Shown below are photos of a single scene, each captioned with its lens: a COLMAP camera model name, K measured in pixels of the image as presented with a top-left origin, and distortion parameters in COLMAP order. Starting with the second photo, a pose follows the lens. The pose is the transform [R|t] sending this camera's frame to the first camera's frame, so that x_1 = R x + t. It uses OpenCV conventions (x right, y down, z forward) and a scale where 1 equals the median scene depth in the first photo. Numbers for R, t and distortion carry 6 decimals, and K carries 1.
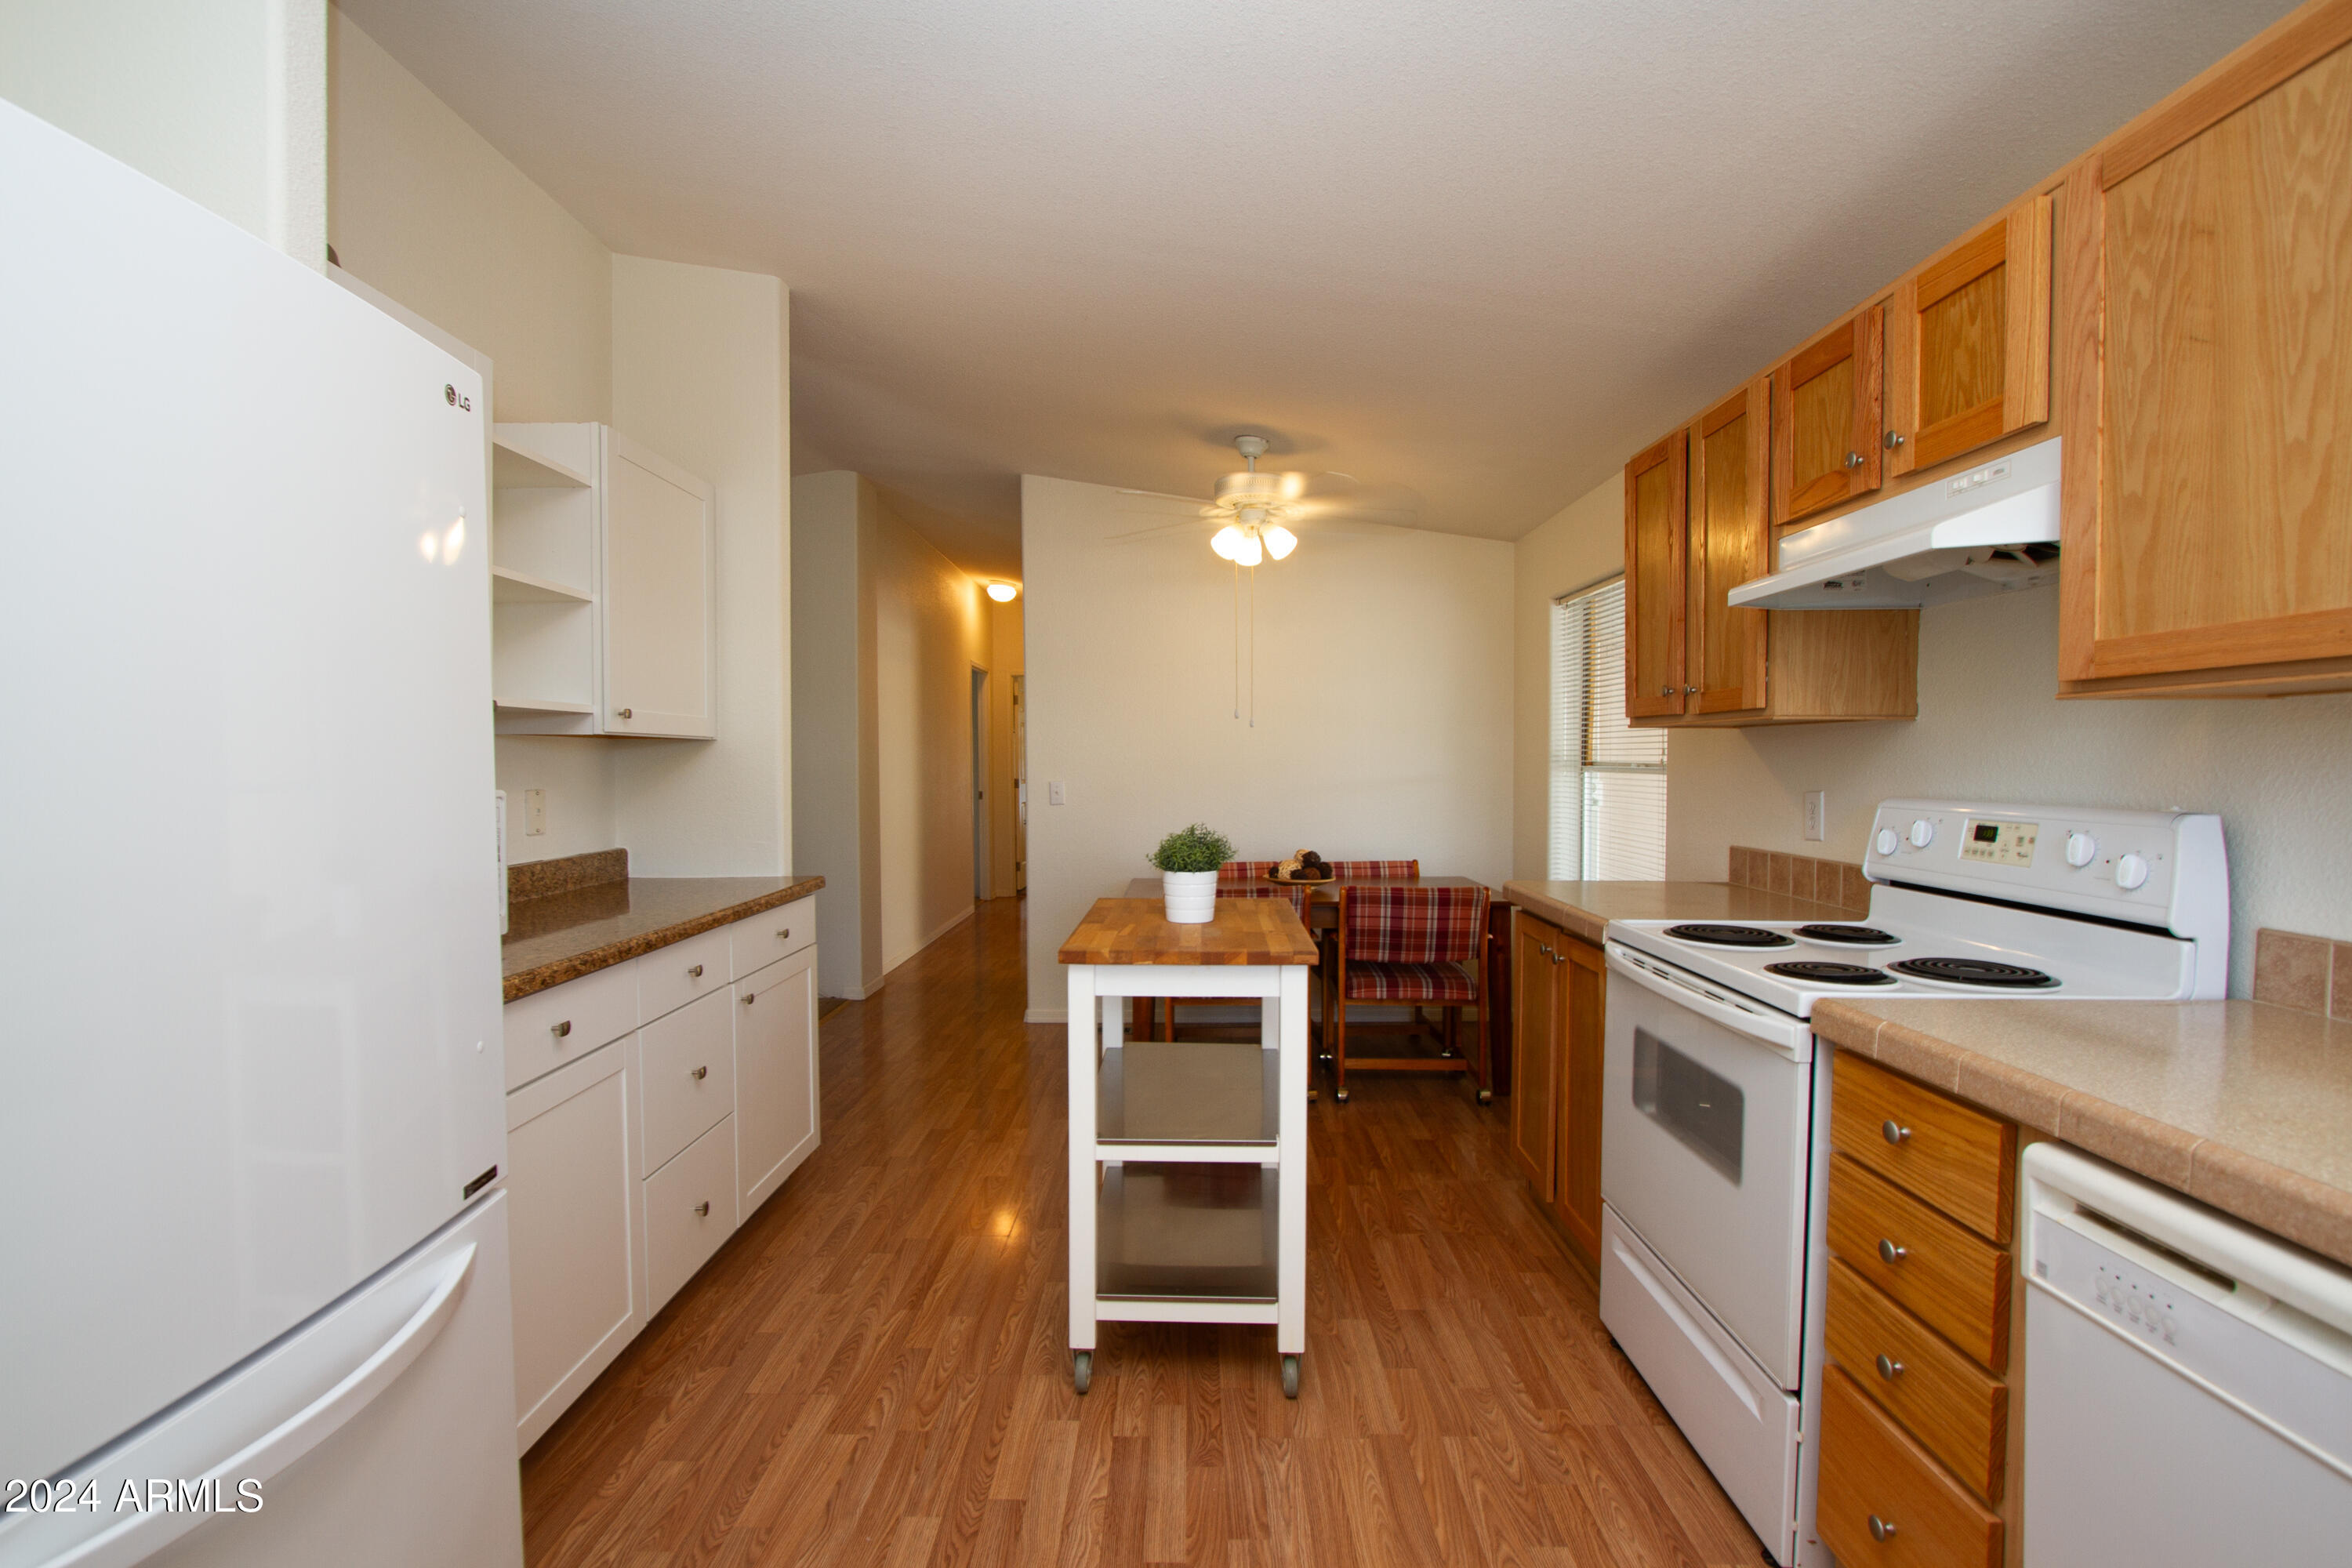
lens RADIAL K [[1094.4, 0, 1162.3], [0, 1094.4, 791.4], [0, 0, 1]] dist [-0.005860, -0.000656]
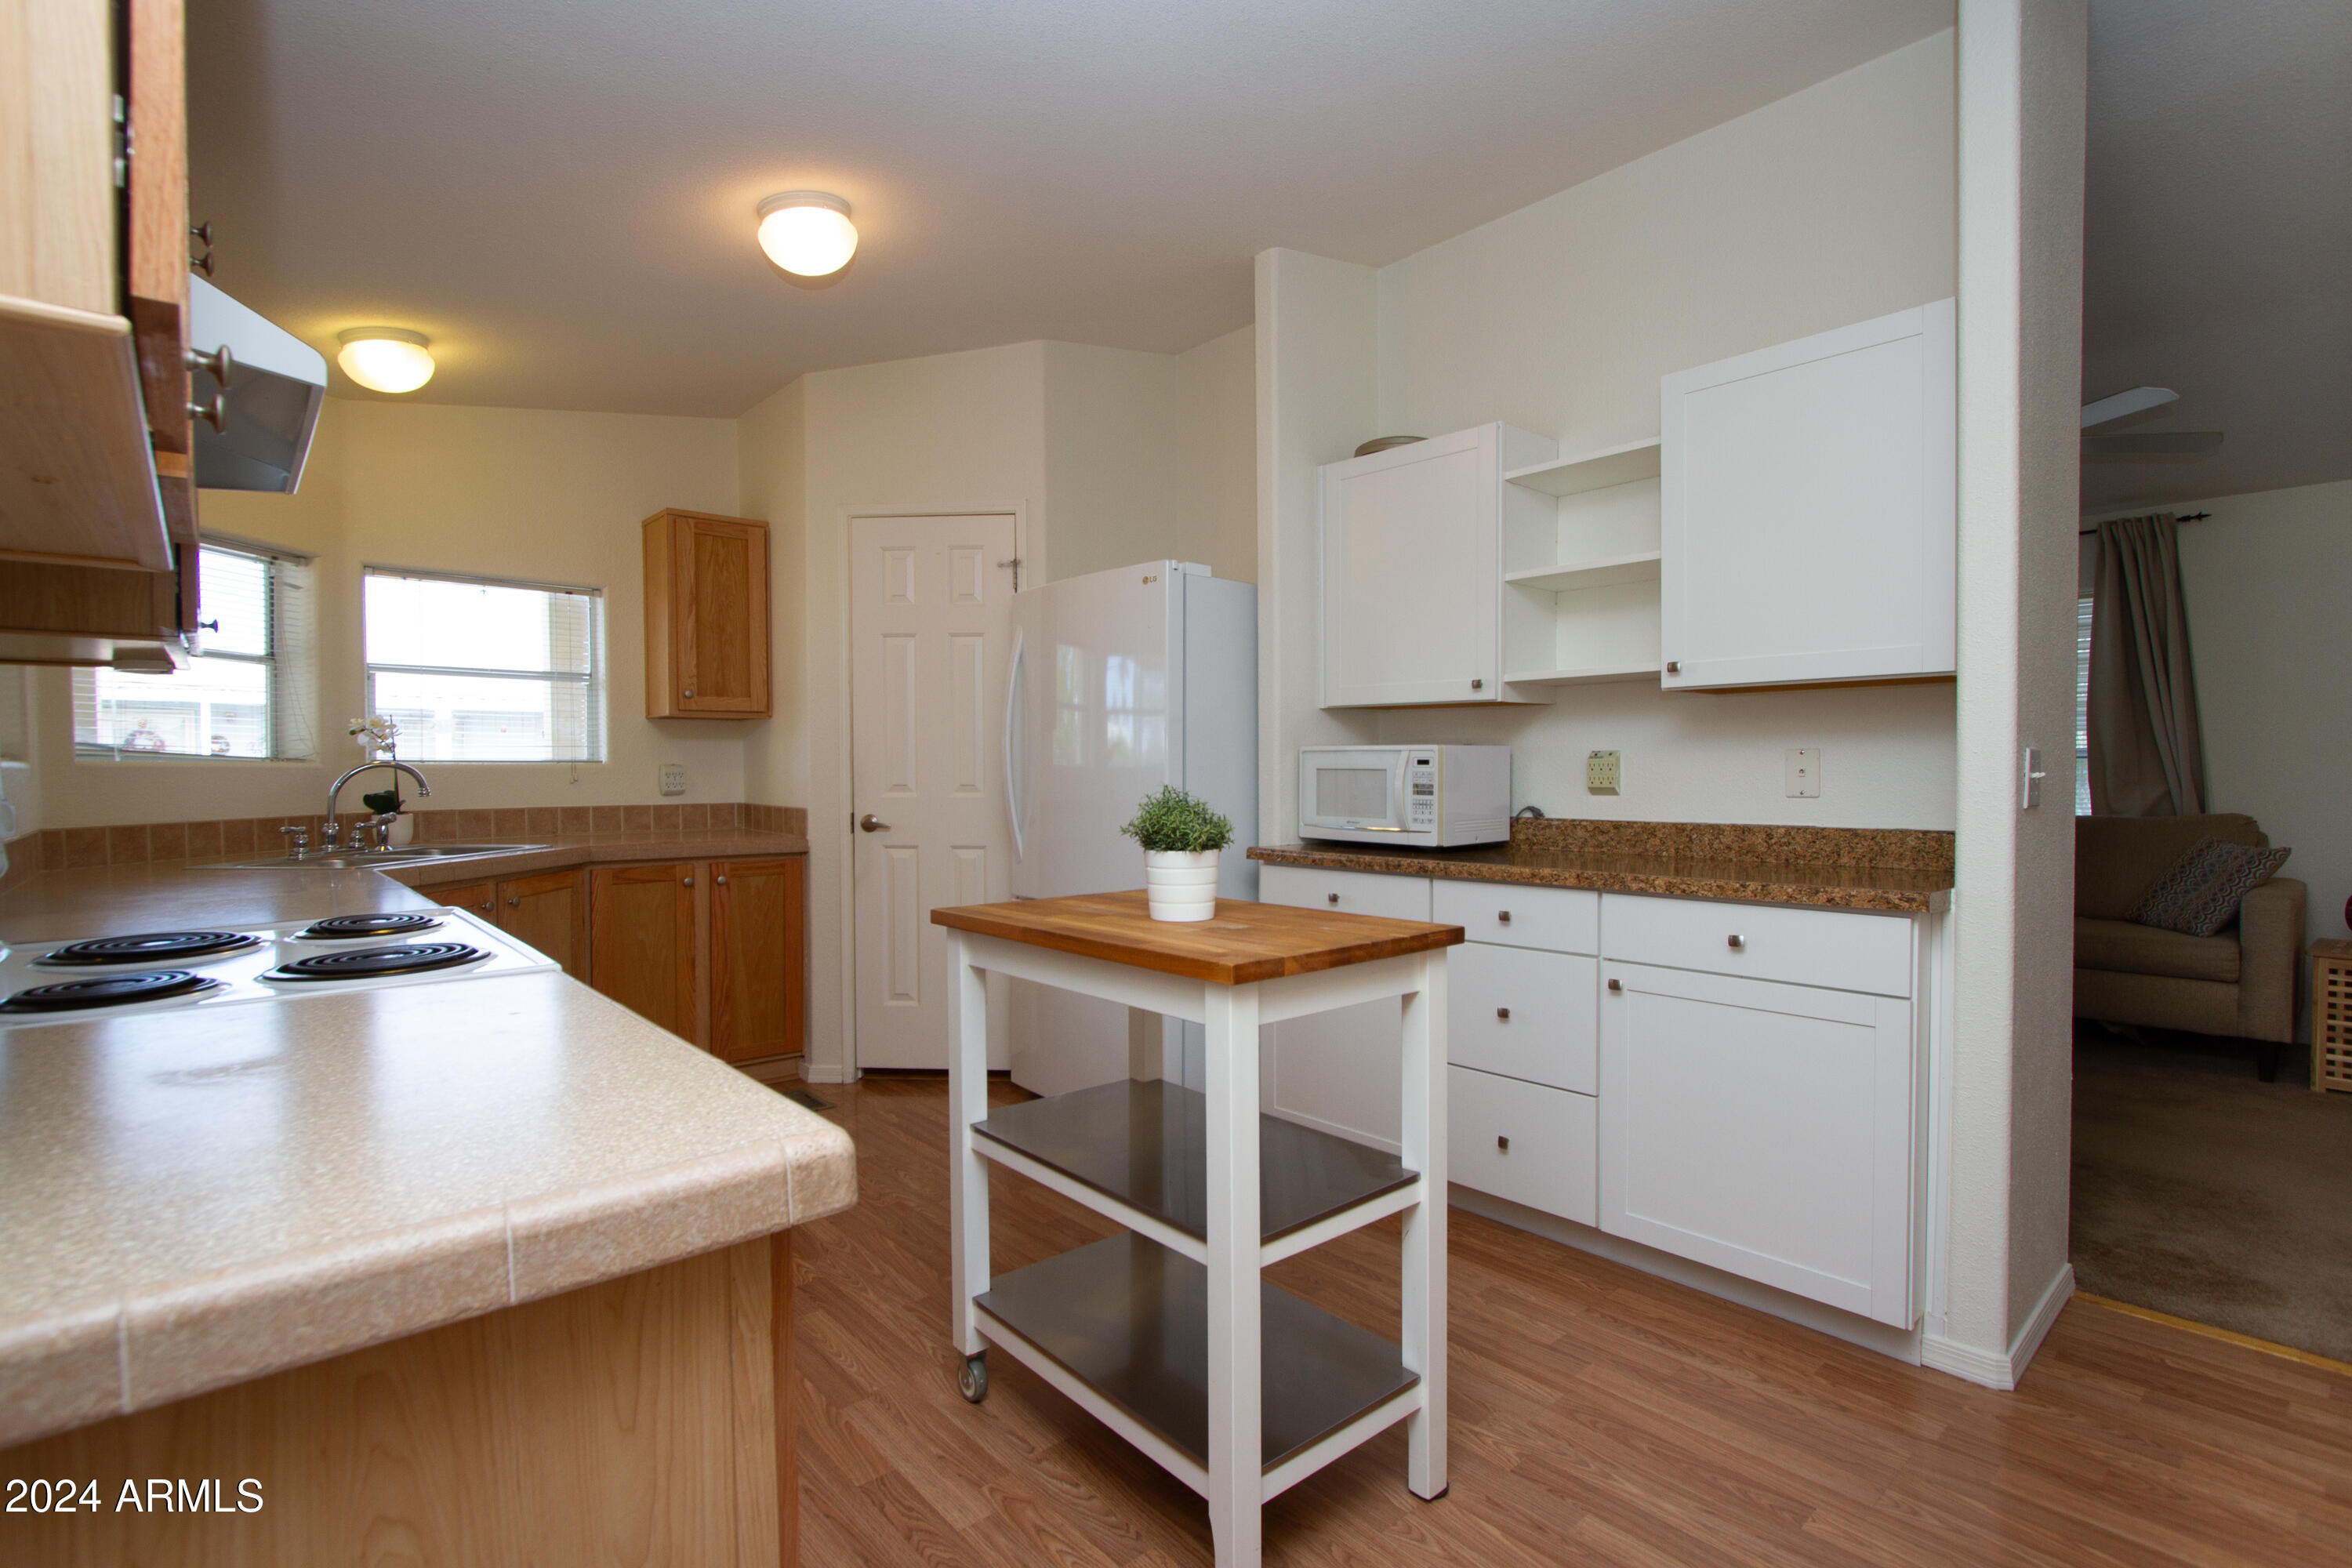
lens RADIAL K [[1100.0, 0, 1163.7], [0, 1100.0, 792.8], [0, 0, 1]] dist [-0.013700, -0.000421]
pose [[-0.740137, 0.021110, -0.672124, 0.641005], [-0.012230, 0.998919, 0.044842, 0.000770], [0.672344, 0.041410, -0.739079, 1.870662]]
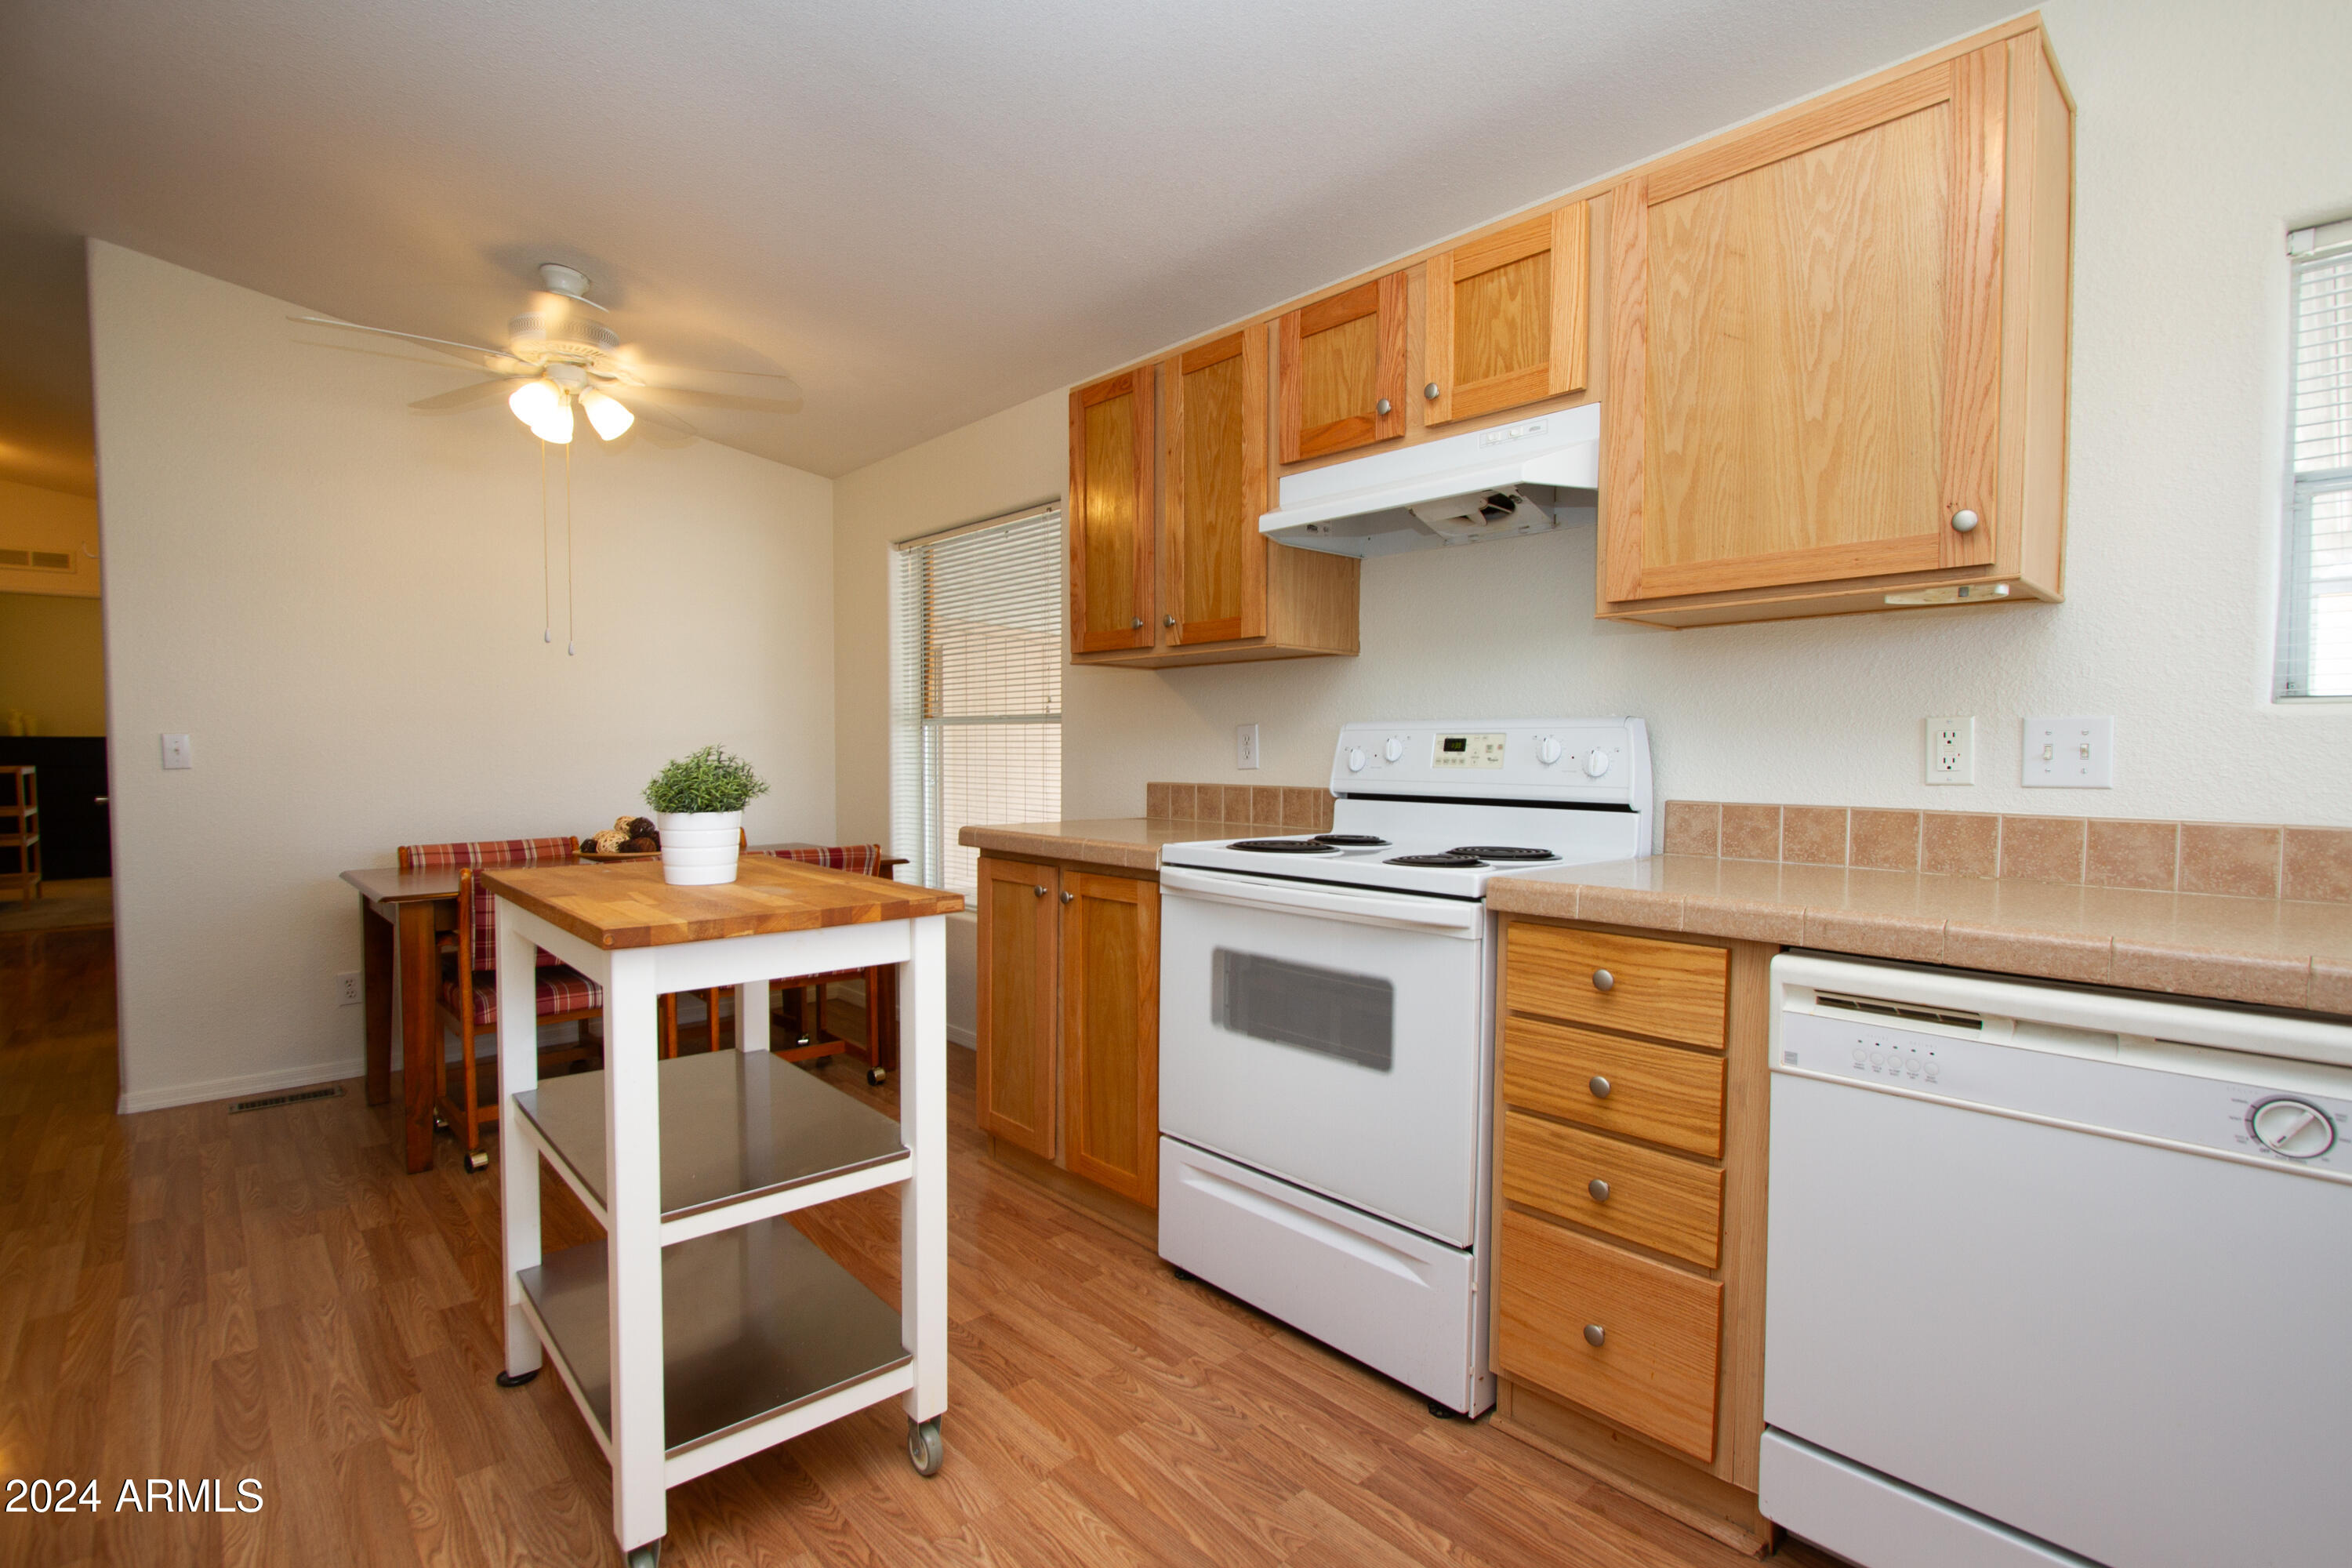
lens RADIAL K [[1100.0, 0, 1163.7], [0, 1100.0, 792.8], [0, 0, 1]] dist [-0.013700, -0.000421]
pose [[0.726056, -0.023955, 0.687218, -0.298389], [0.016971, 0.999713, 0.016918, 0.064032], [-0.687426, -0.000620, 0.726254, 0.339791]]
